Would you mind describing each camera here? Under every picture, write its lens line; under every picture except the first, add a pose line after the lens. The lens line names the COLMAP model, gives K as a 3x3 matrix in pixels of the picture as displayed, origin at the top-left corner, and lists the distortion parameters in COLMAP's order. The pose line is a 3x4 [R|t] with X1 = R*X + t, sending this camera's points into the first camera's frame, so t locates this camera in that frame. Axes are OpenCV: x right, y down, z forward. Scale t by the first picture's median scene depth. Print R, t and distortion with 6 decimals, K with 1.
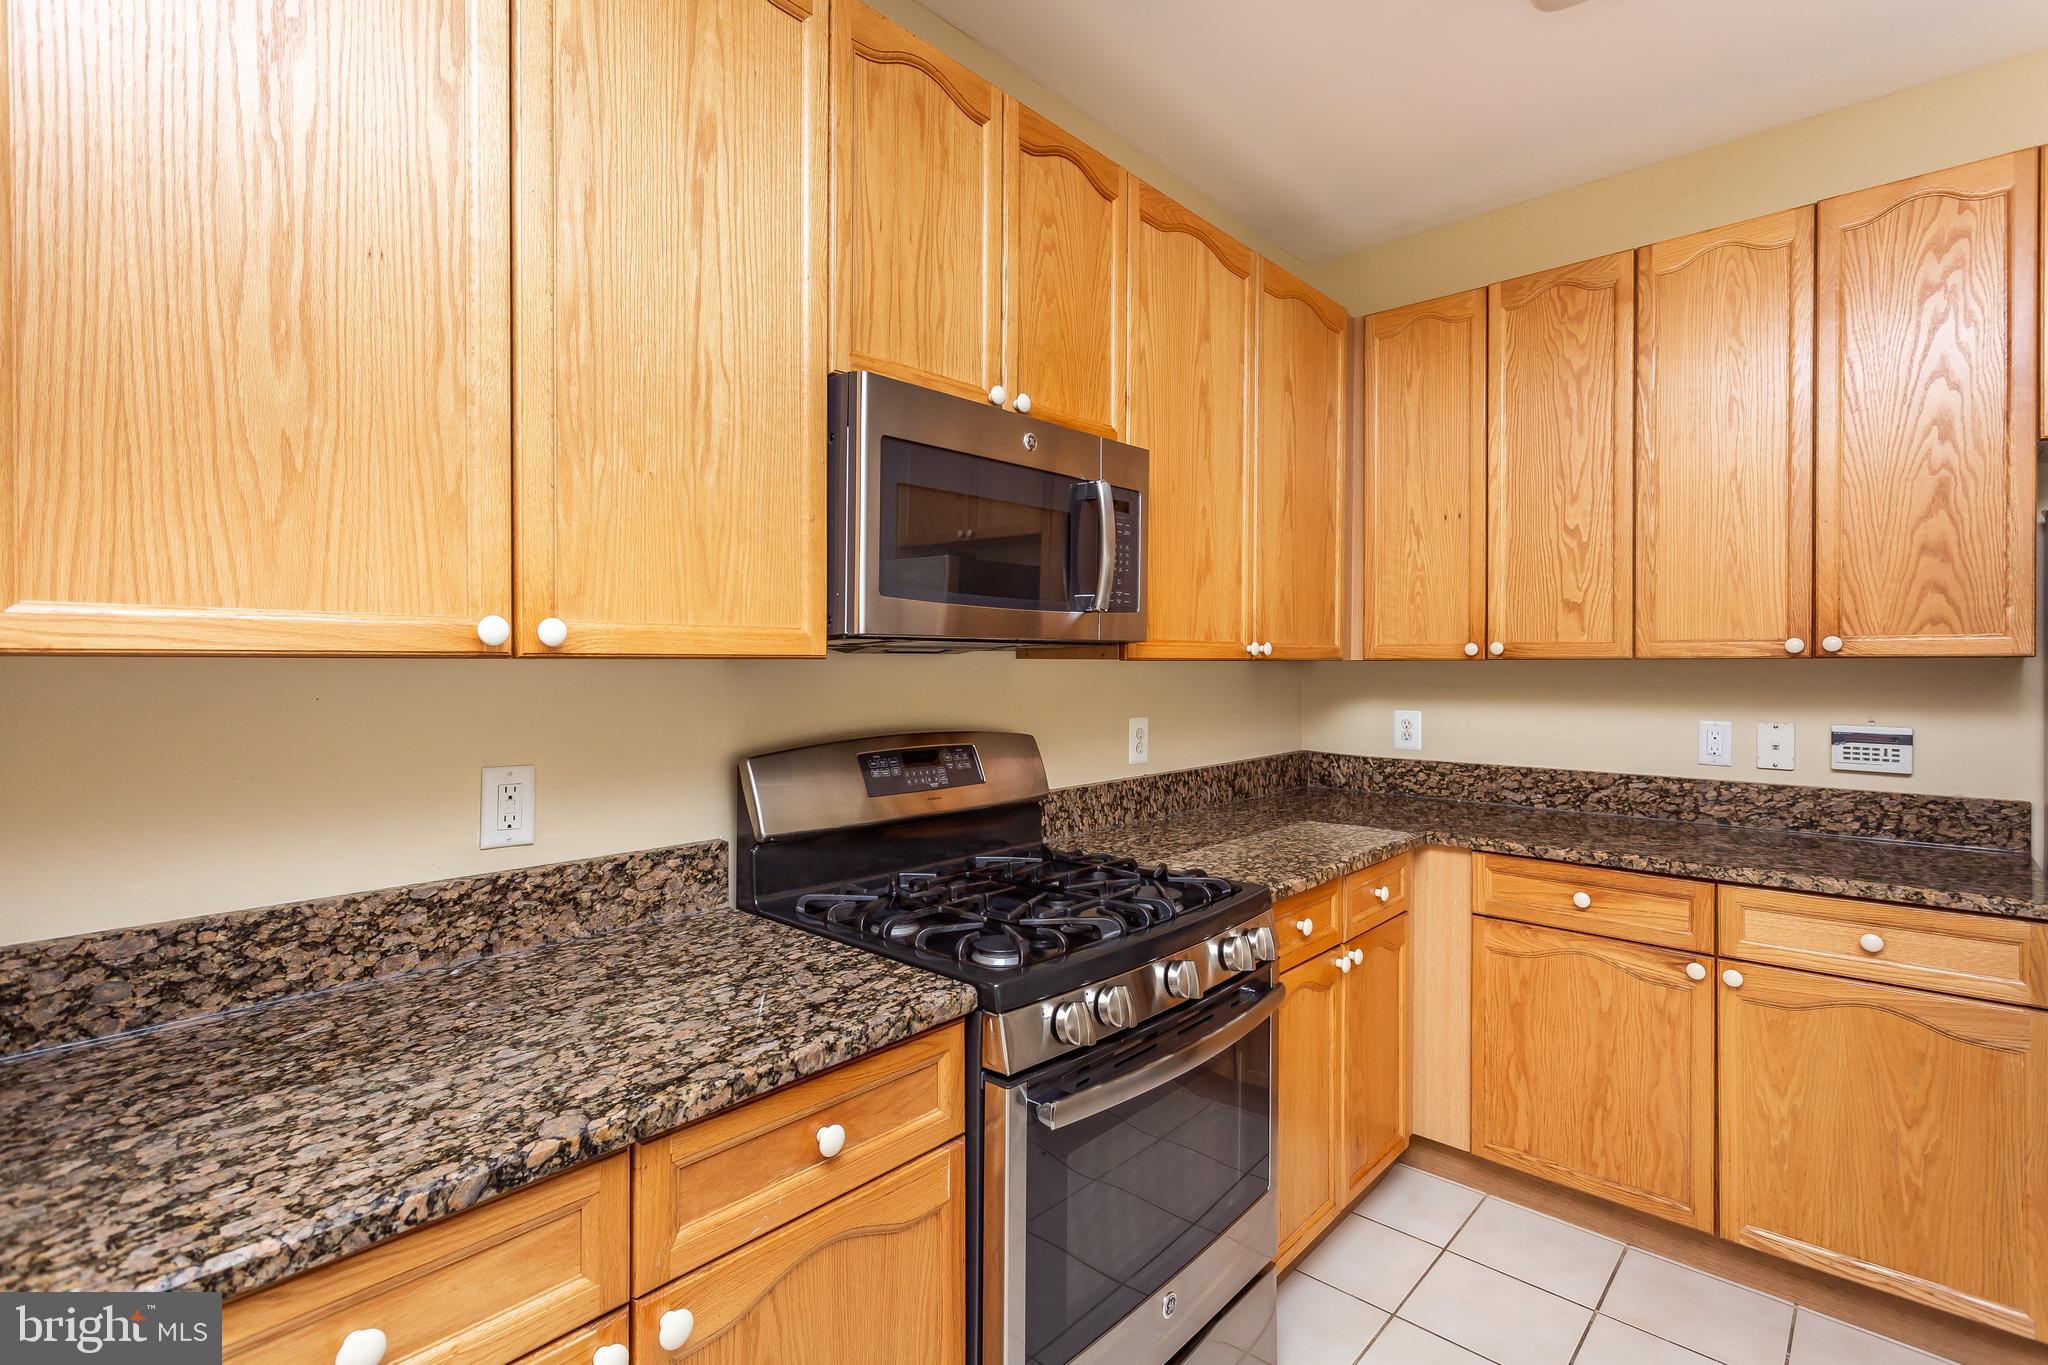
lens RADIAL K [[983.7, 0, 1021.5], [0, 983.7, 668.2], [0, 0, 1]] dist [0.002791, 0.002026]
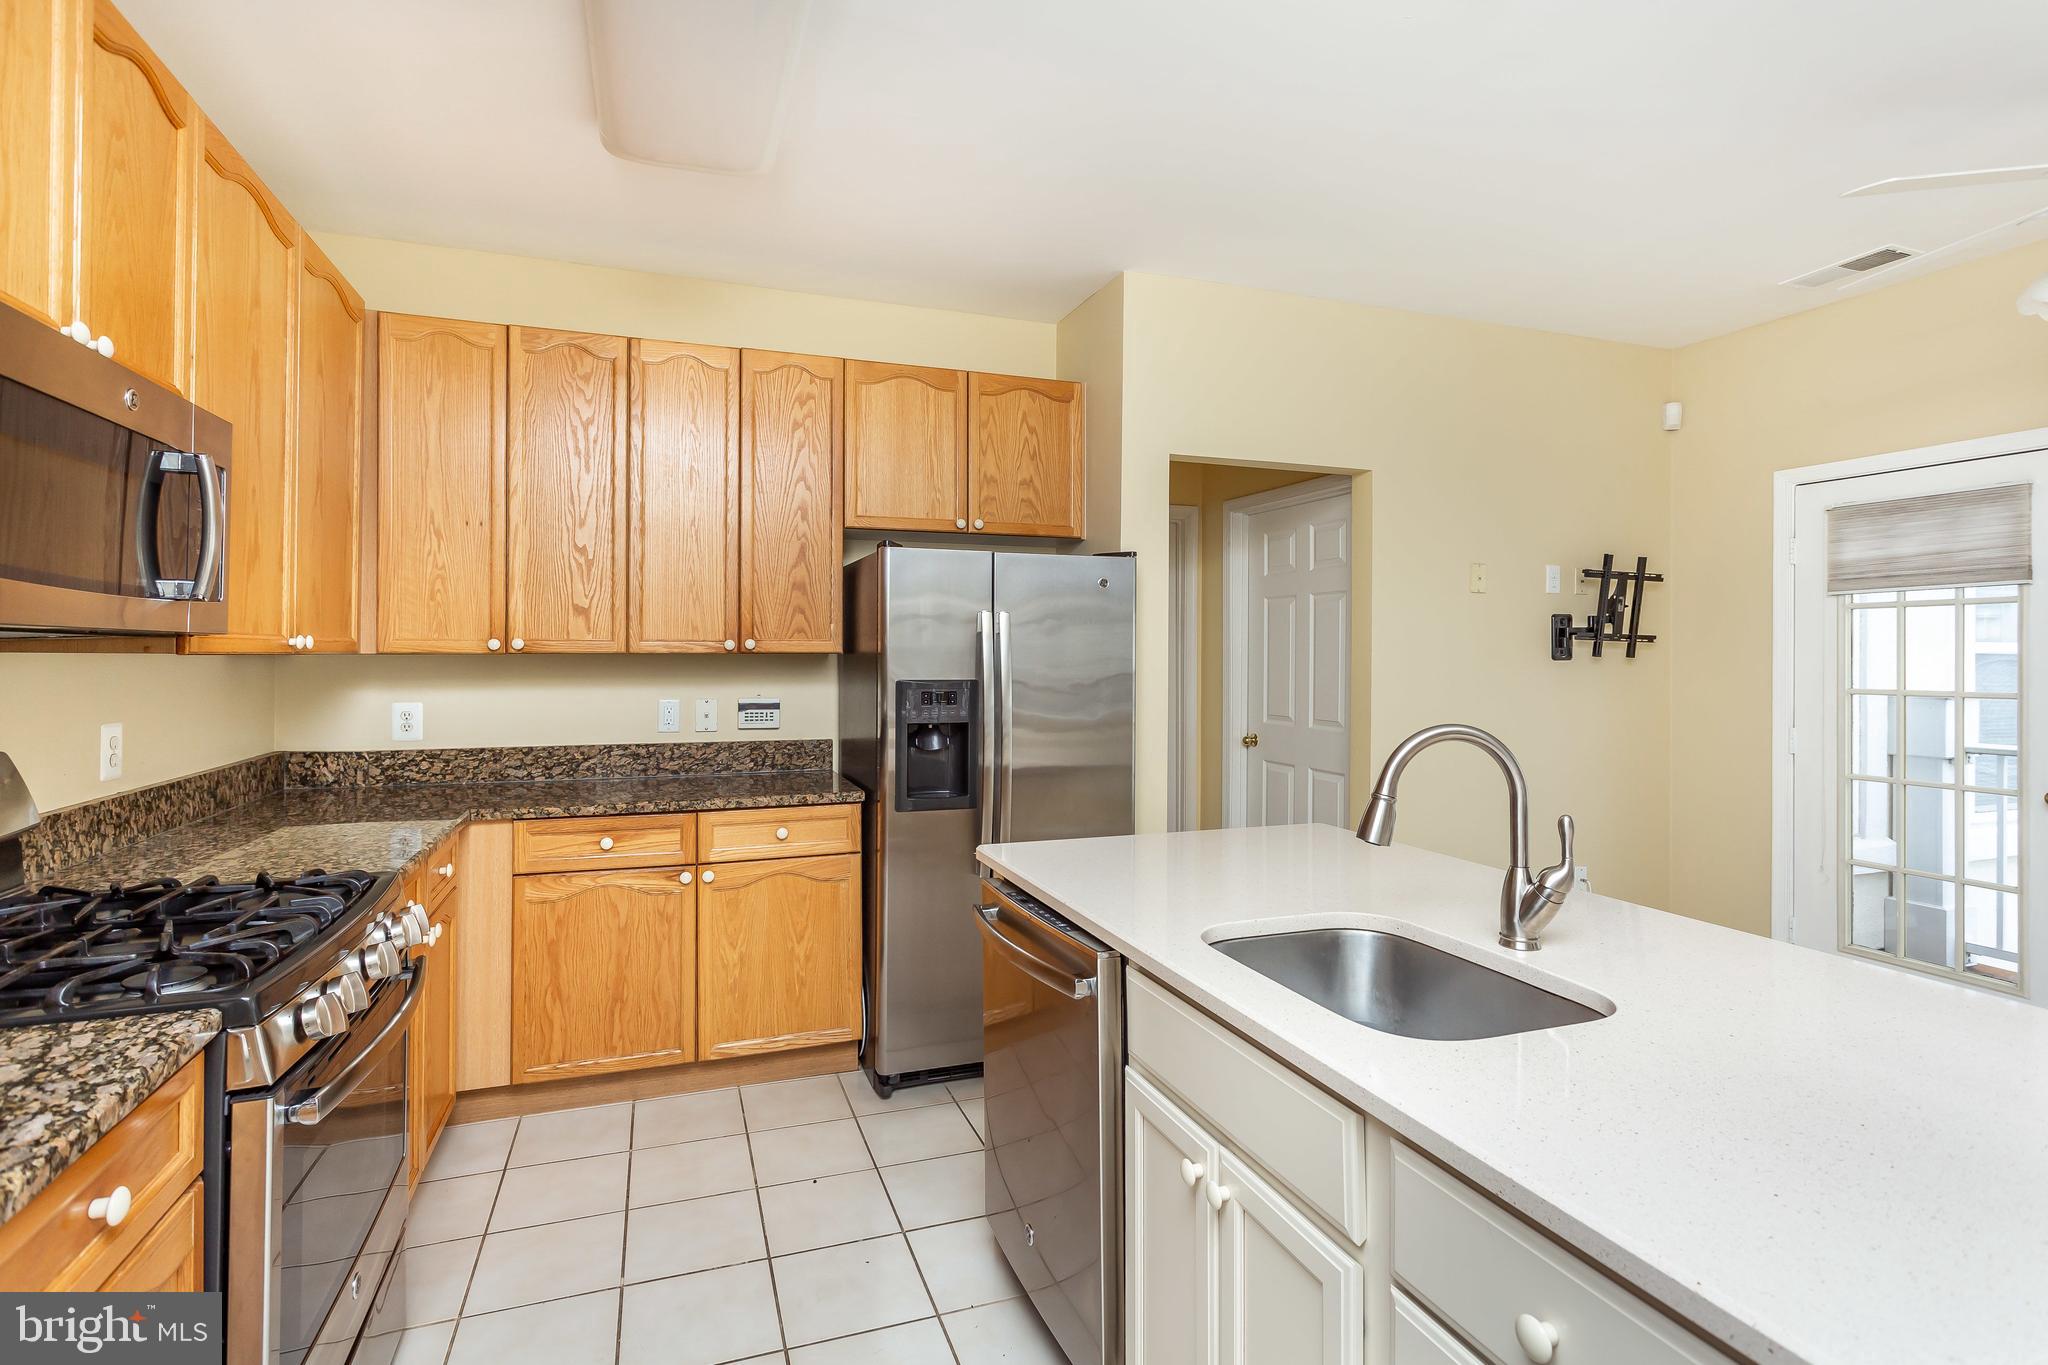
lens RADIAL K [[983.7, 0, 1021.5], [0, 983.7, 668.2], [0, 0, 1]] dist [0.002791, 0.002026]
pose [[0.463217, -0.011268, 0.886173, -0.316162], [0.003074, 0.999934, 0.011107, -0.003403], [-0.886240, -0.002421, 0.463220, -0.064210]]
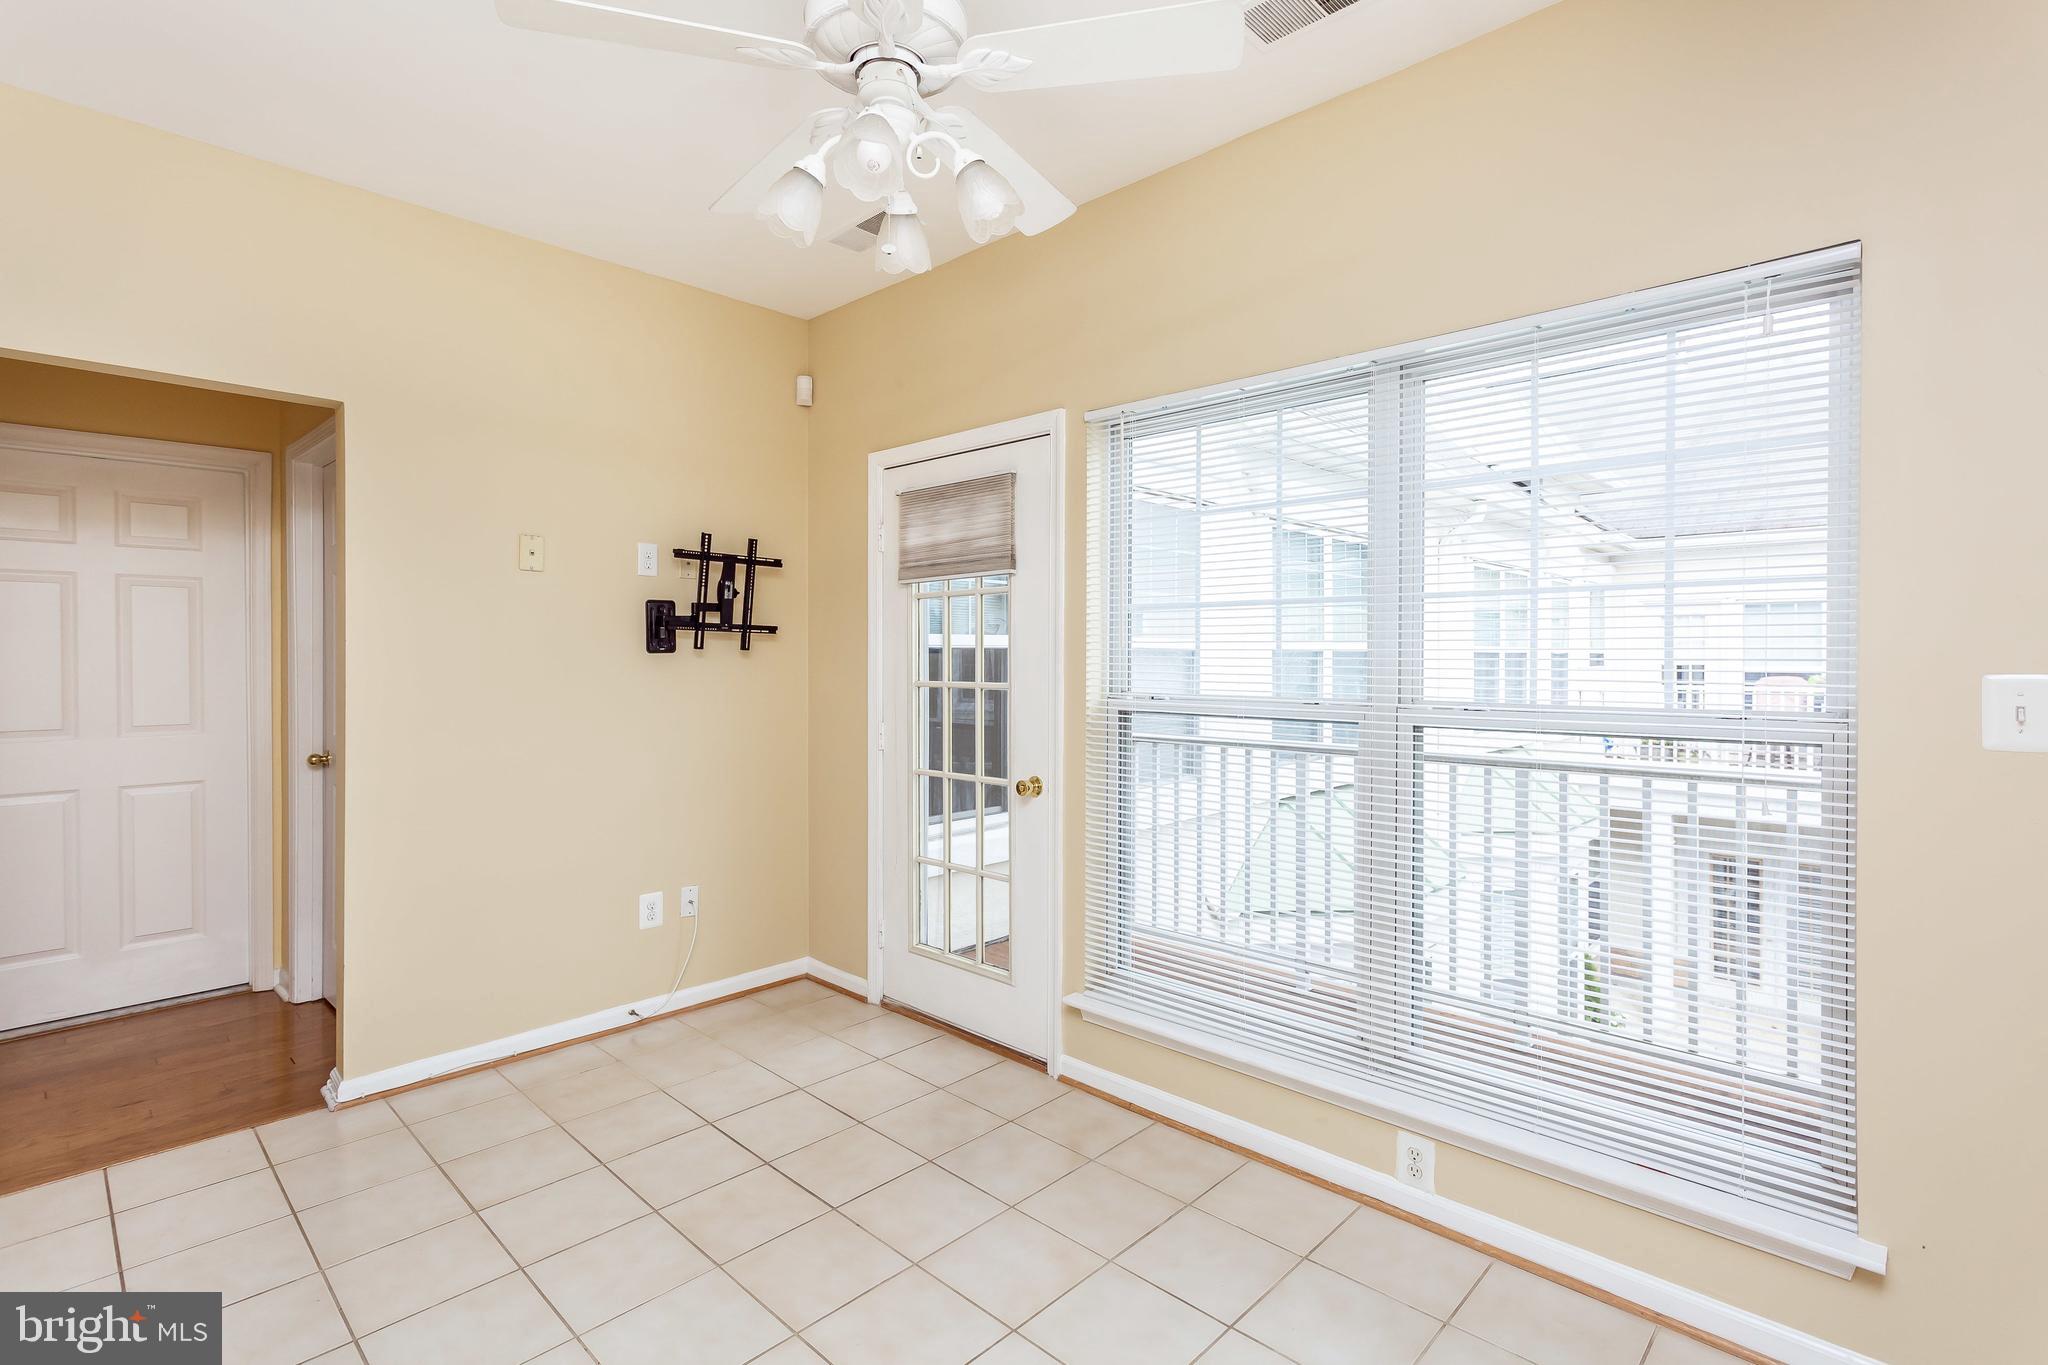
lens RADIAL K [[969.2, 0, 1017.5], [0, 969.2, 667.7], [0, 0, 1]] dist [0.003223, 0.000029]
pose [[0.020193, -0.011572, 0.999729, 0.222864], [0.008667, 0.999897, 0.011399, 0.015819], [-0.999759, 0.008435, 0.020291, -0.719760]]
